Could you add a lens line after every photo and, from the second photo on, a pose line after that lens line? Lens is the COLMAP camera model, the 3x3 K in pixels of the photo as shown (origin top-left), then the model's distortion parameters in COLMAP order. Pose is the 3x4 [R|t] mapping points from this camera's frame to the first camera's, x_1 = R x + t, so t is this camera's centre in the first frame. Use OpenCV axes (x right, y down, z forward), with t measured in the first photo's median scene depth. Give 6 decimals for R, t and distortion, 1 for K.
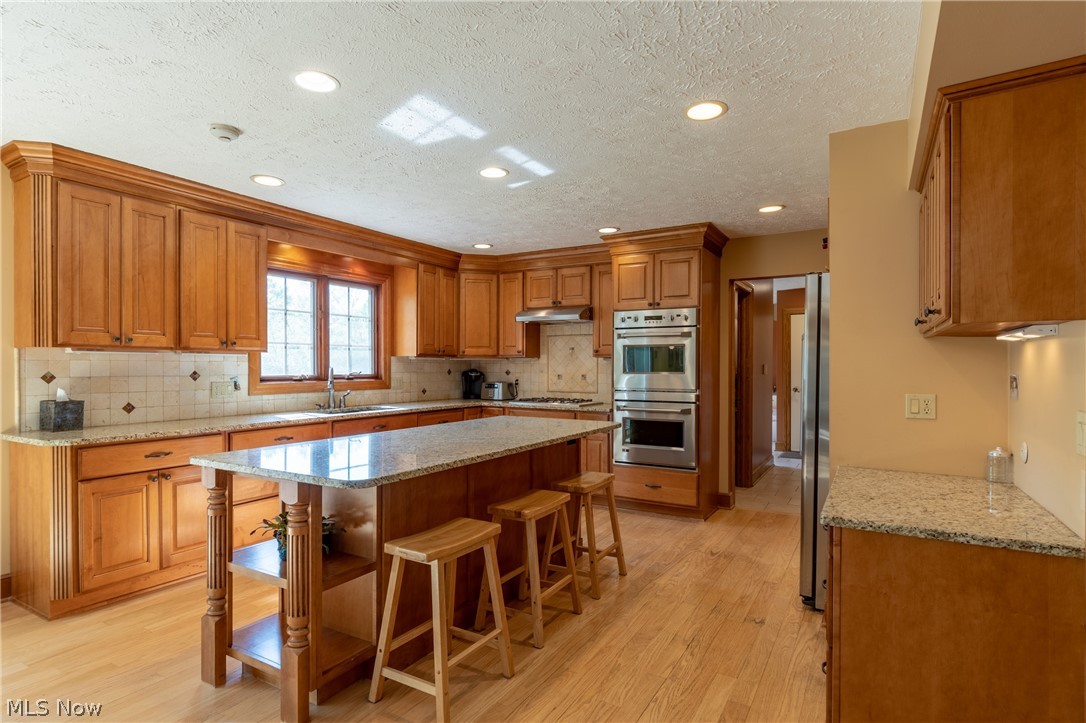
lens RADIAL K [[569.4, 0, 545.5], [0, 569.4, 368.4], [0, 0, 1]] dist [-0.001014, -0.000157]
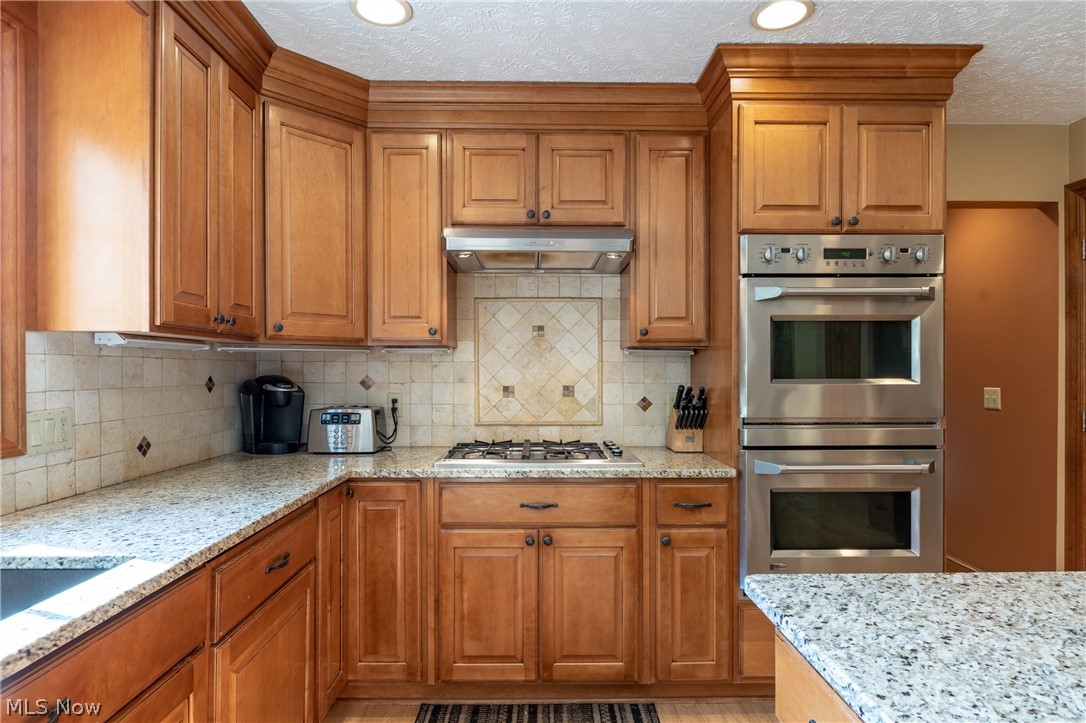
lens RADIAL K [[596.7, 0, 541.5], [0, 596.7, 372.0], [0, 0, 1]] dist [-0.002681, -0.000942]
pose [[0.861135, -0.006657, 0.508333, -0.230886], [0.005418, 0.999978, 0.003917, -0.002313], [-0.508348, -0.000619, 0.861152, 0.721110]]
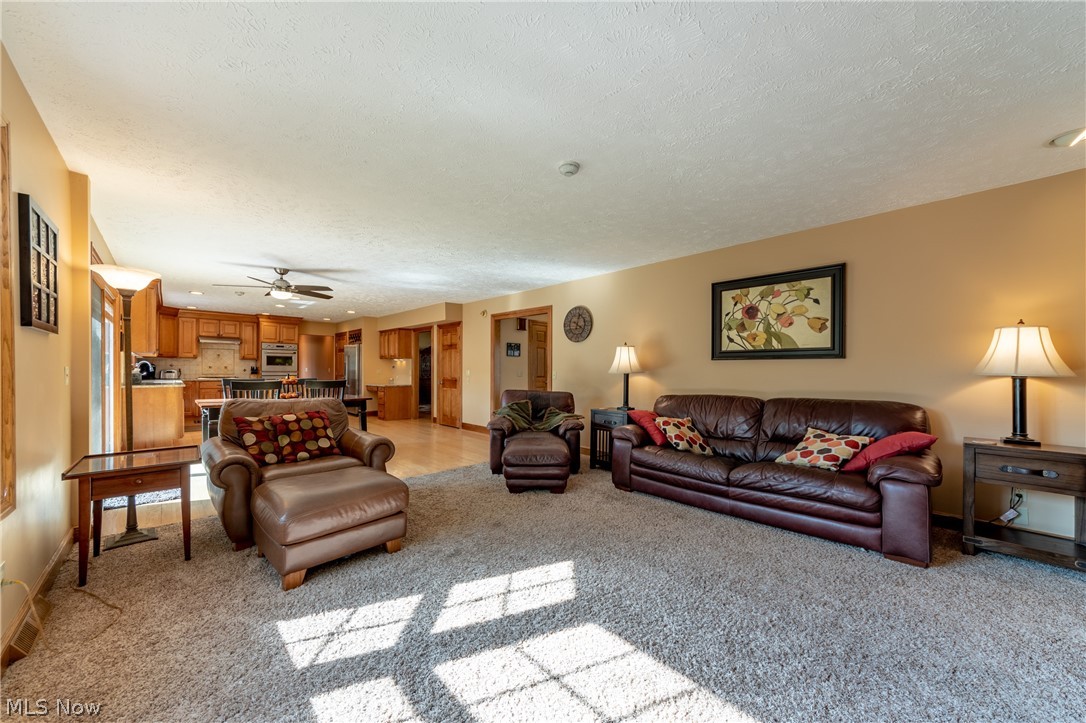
lens RADIAL K [[398.2, 0, 545.5], [0, 398.2, 372.7], [0, 0, 1]] dist [-0.000031, 0.000154]
pose [[0.277869, -0.005775, 0.960602, -1.343222], [-0.004436, 0.999964, 0.007295, 0.022246], [-0.960609, -0.006288, 0.277833, -0.826278]]
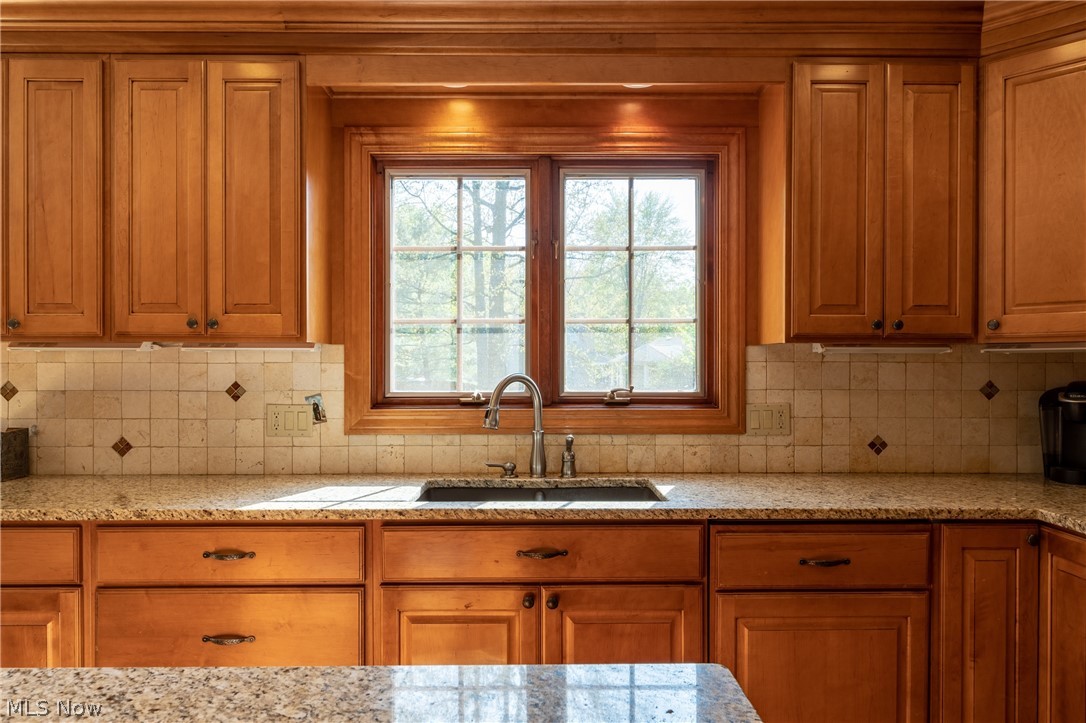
lens RADIAL K [[732.3, 0, 557.4], [0, 732.3, 373.2], [0, 0, 1]] dist [-0.006144, -0.000636]
pose [[0.509057, 0.004685, -0.860720, 0.080785], [-0.002911, 0.999989, 0.003721, -0.005351], [0.860728, 0.000611, 0.509065, 0.733986]]
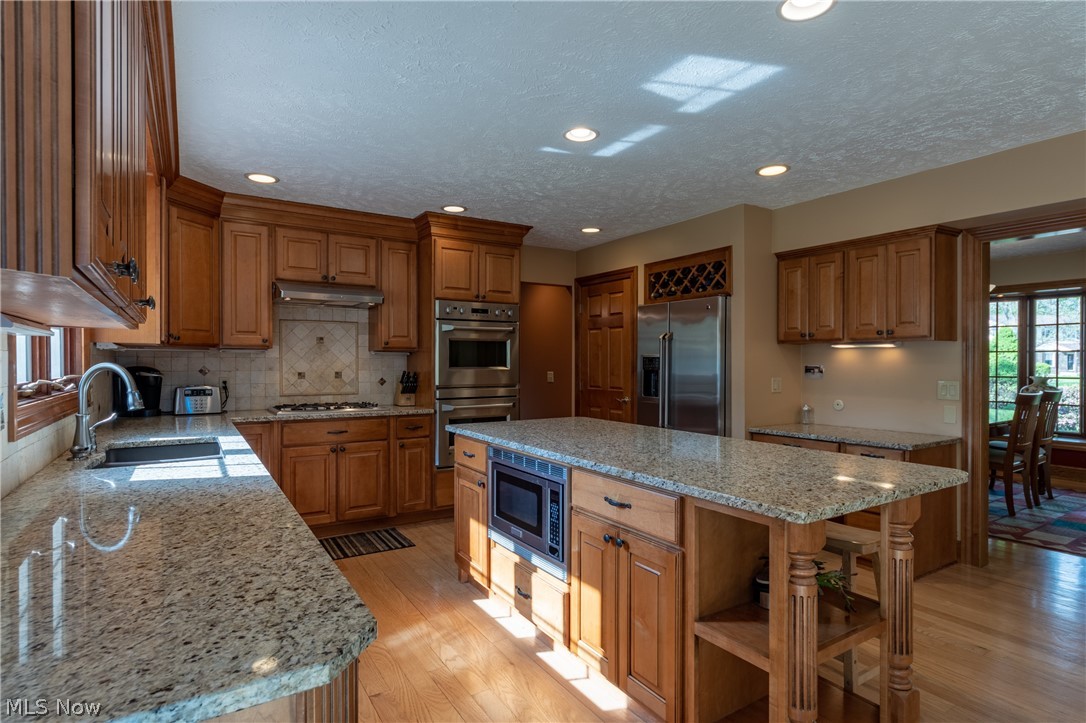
lens RADIAL K [[575.3, 0, 543.0], [0, 575.3, 361.5], [0, 0, 1]] dist [0.026082, 0.000090]
pose [[0.470528, -0.002784, 0.882381, -0.607917], [0.003711, 0.999992, 0.001177, -0.004004], [-0.882377, 0.002721, 0.470535, 0.444810]]
